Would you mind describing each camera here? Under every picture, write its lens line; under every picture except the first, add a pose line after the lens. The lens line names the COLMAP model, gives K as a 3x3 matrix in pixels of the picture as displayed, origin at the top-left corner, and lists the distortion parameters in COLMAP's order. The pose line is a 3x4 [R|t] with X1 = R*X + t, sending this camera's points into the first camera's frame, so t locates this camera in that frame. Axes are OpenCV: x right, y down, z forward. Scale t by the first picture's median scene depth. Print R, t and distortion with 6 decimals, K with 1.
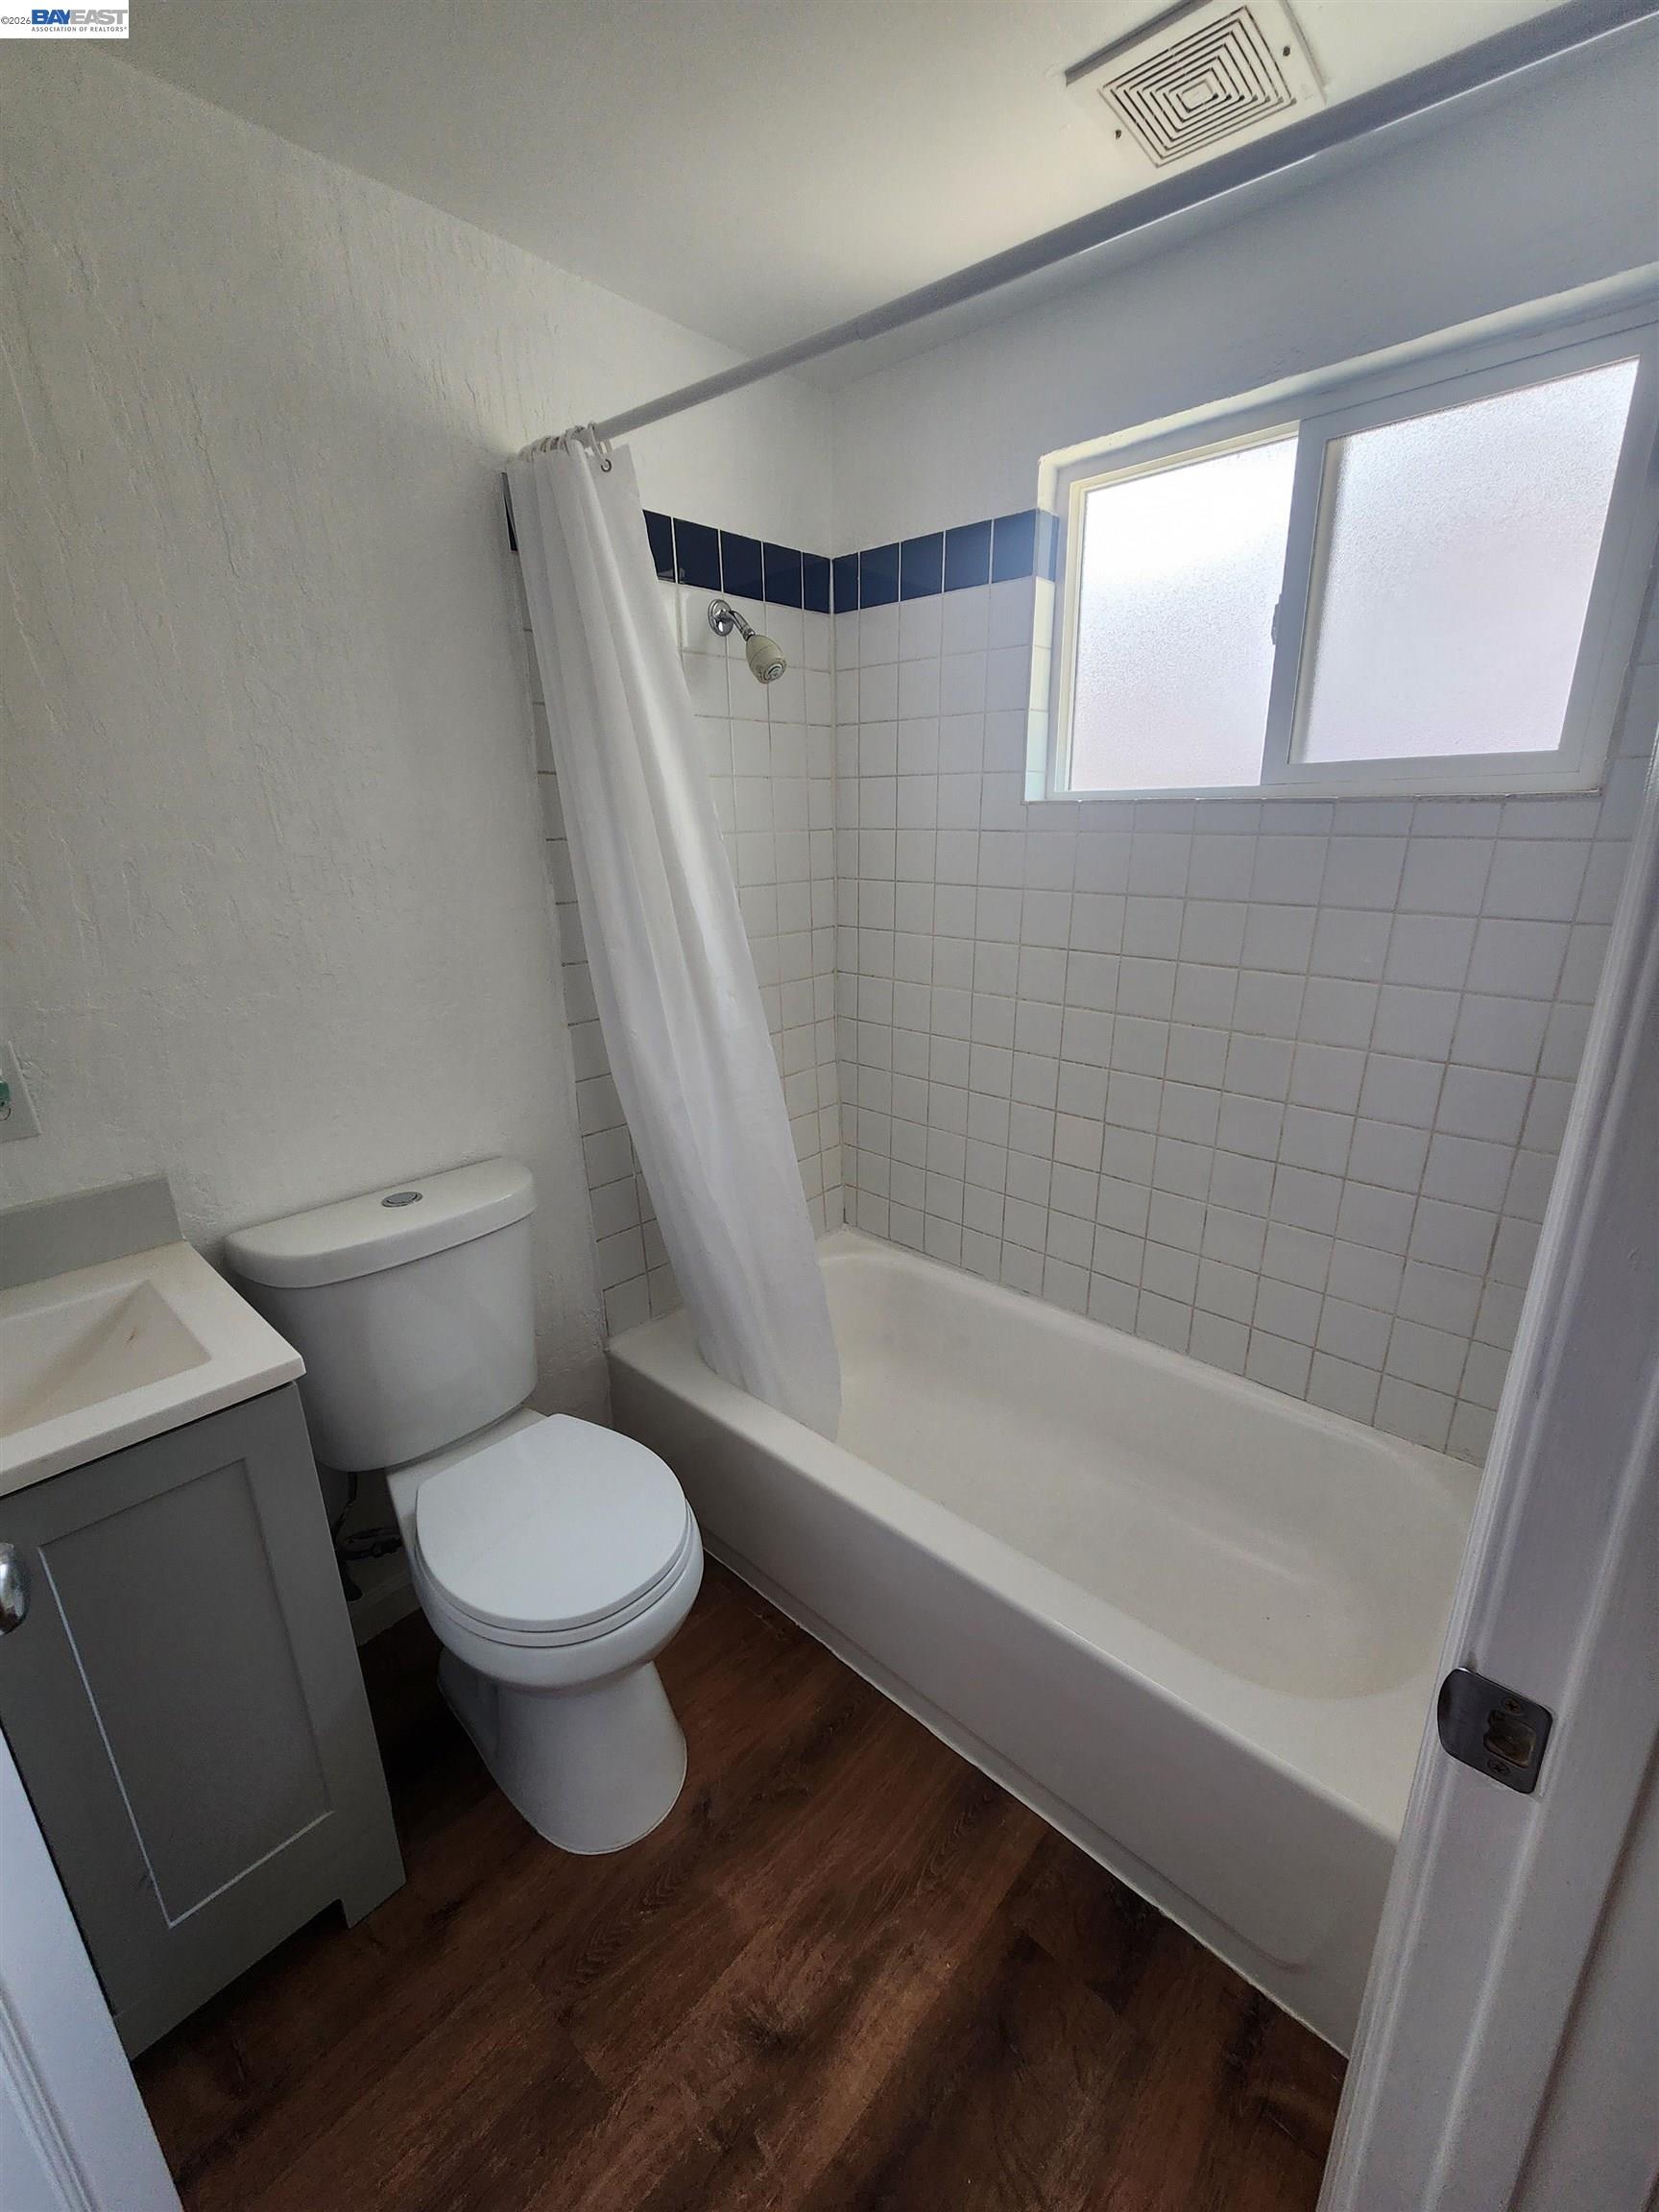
lens RADIAL K [[911.1, 0, 835.9], [0, 911.1, 1105.0], [0, 0, 1]] dist [-0.003594, 0.002627]
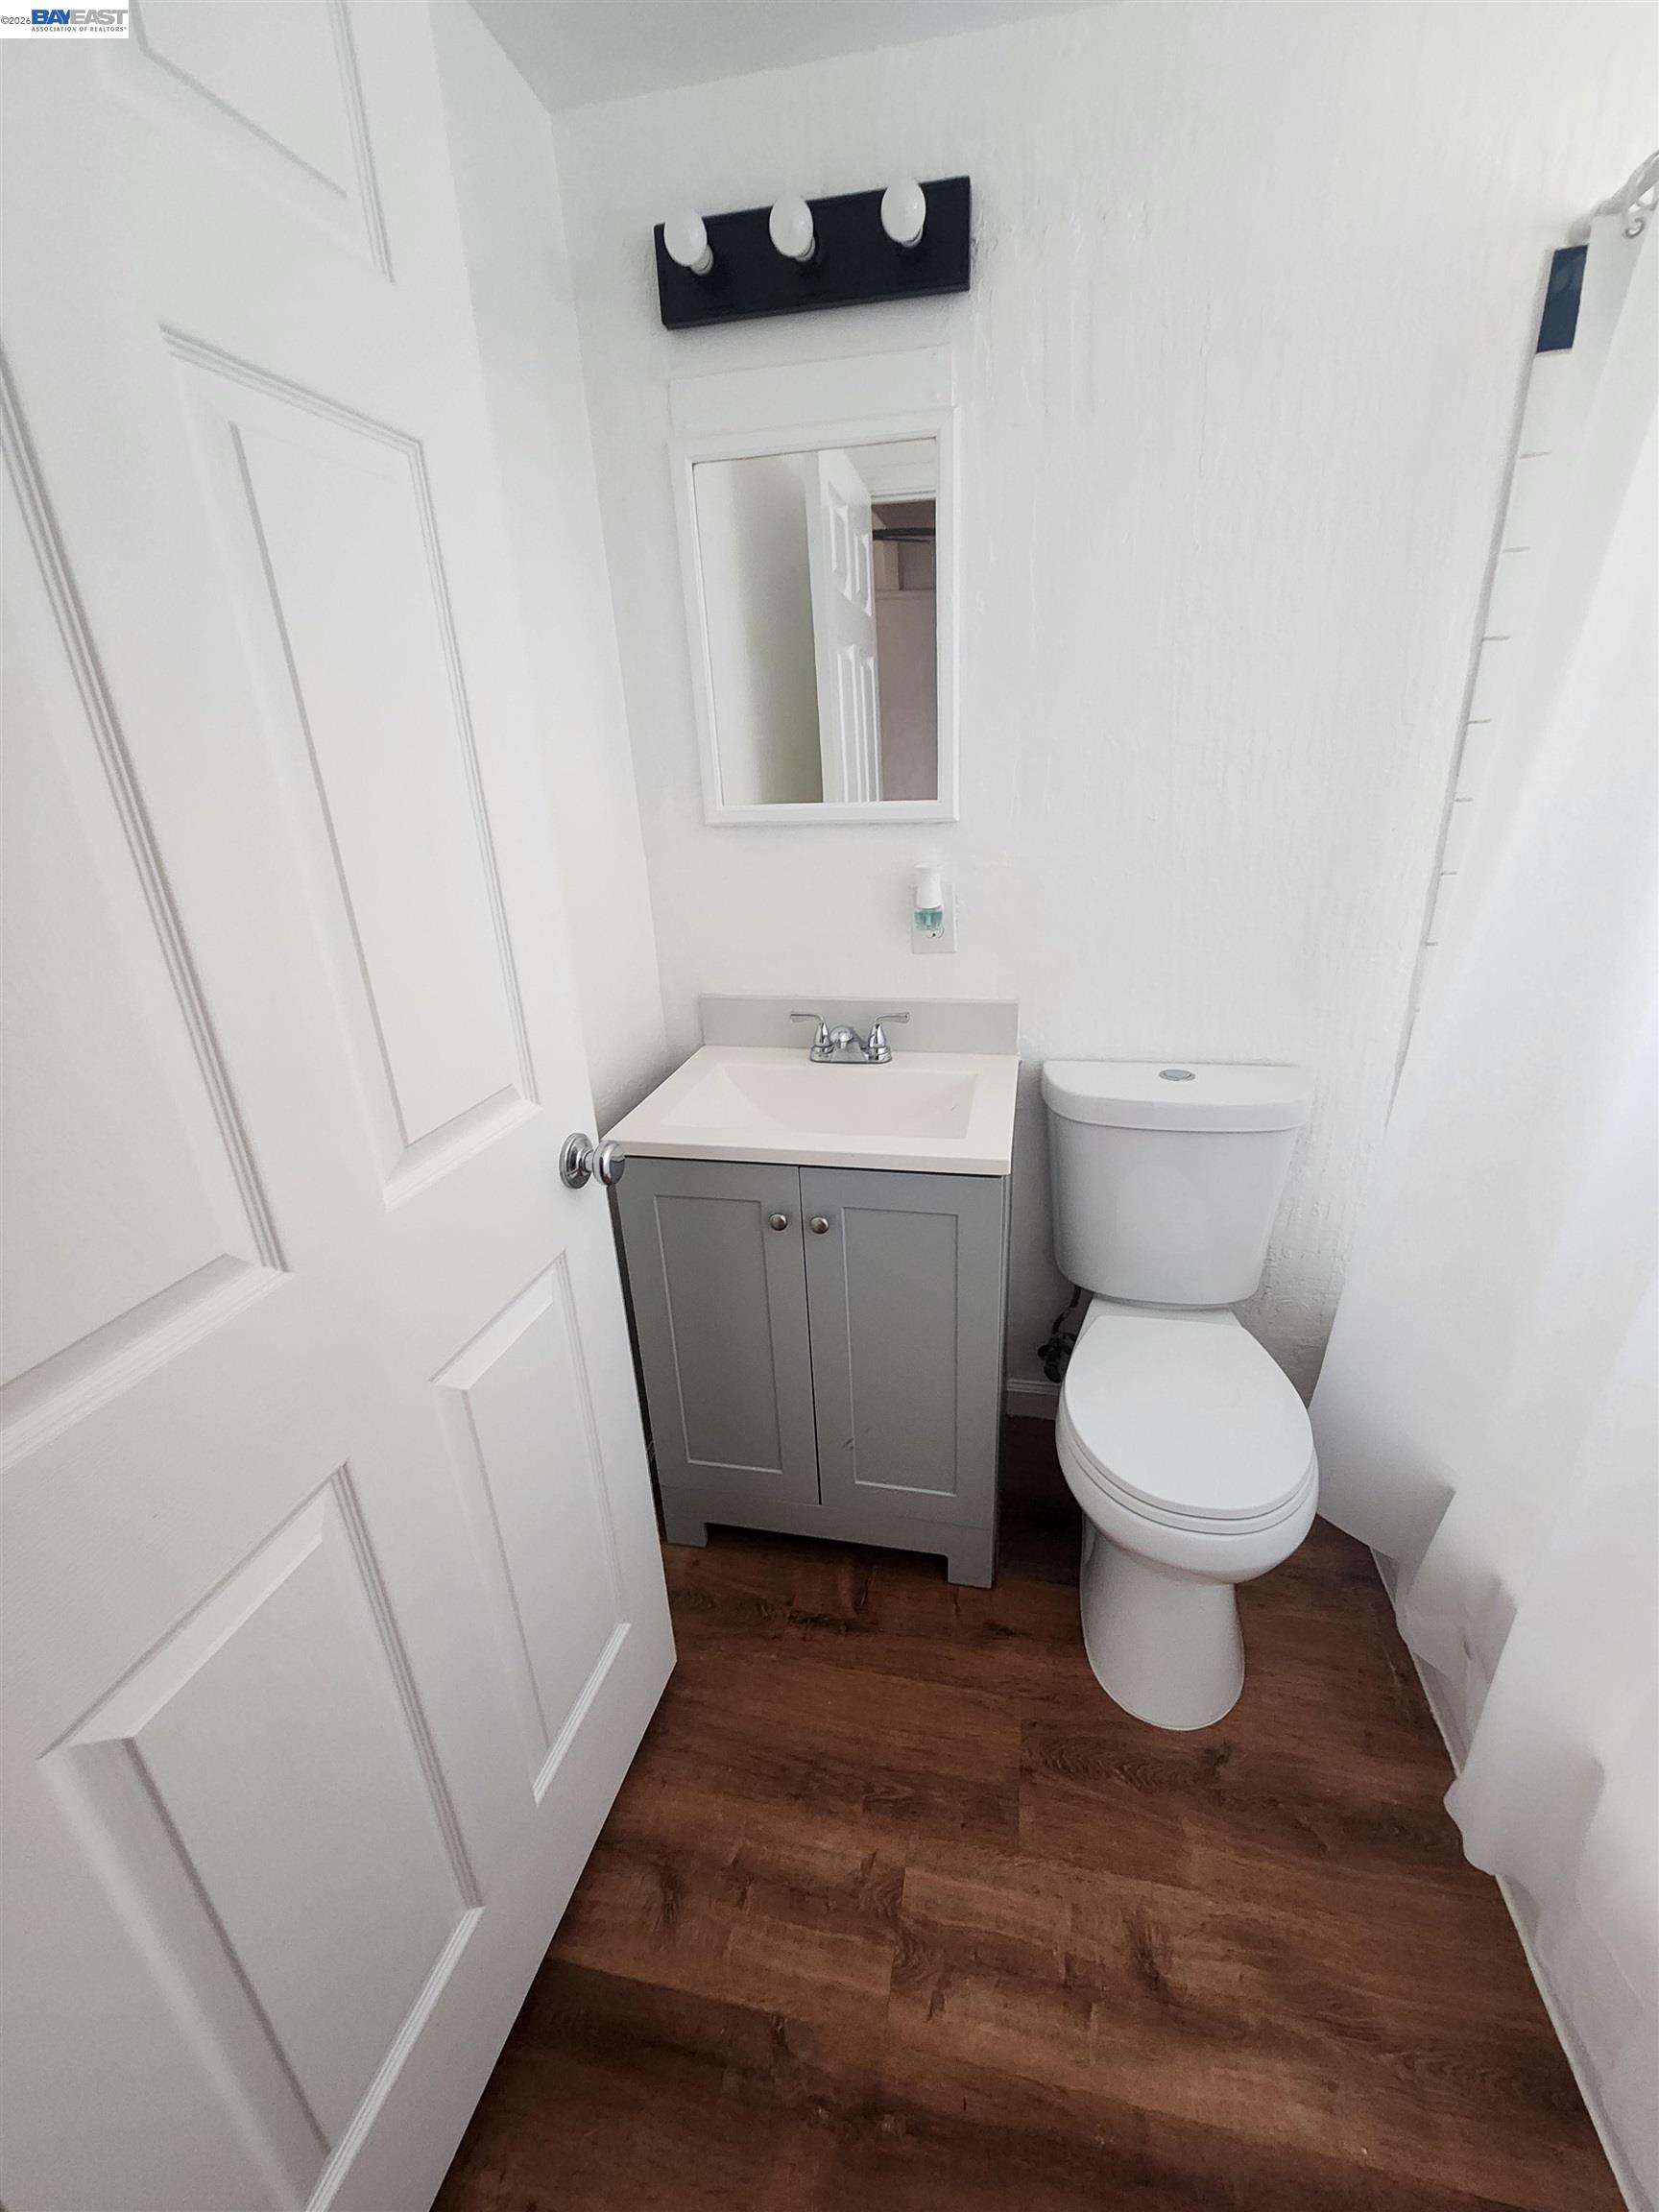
lens RADIAL K [[911.1, 0, 846.7], [0, 911.1, 1103.1], [0, 0, 1]] dist [-0.003594, 0.002627]
pose [[0.509468, 0.310224, -0.802623, 0.237280], [-0.213522, 0.949156, 0.231327, -0.037263], [0.833577, 0.053524, 0.549804, 0.103582]]
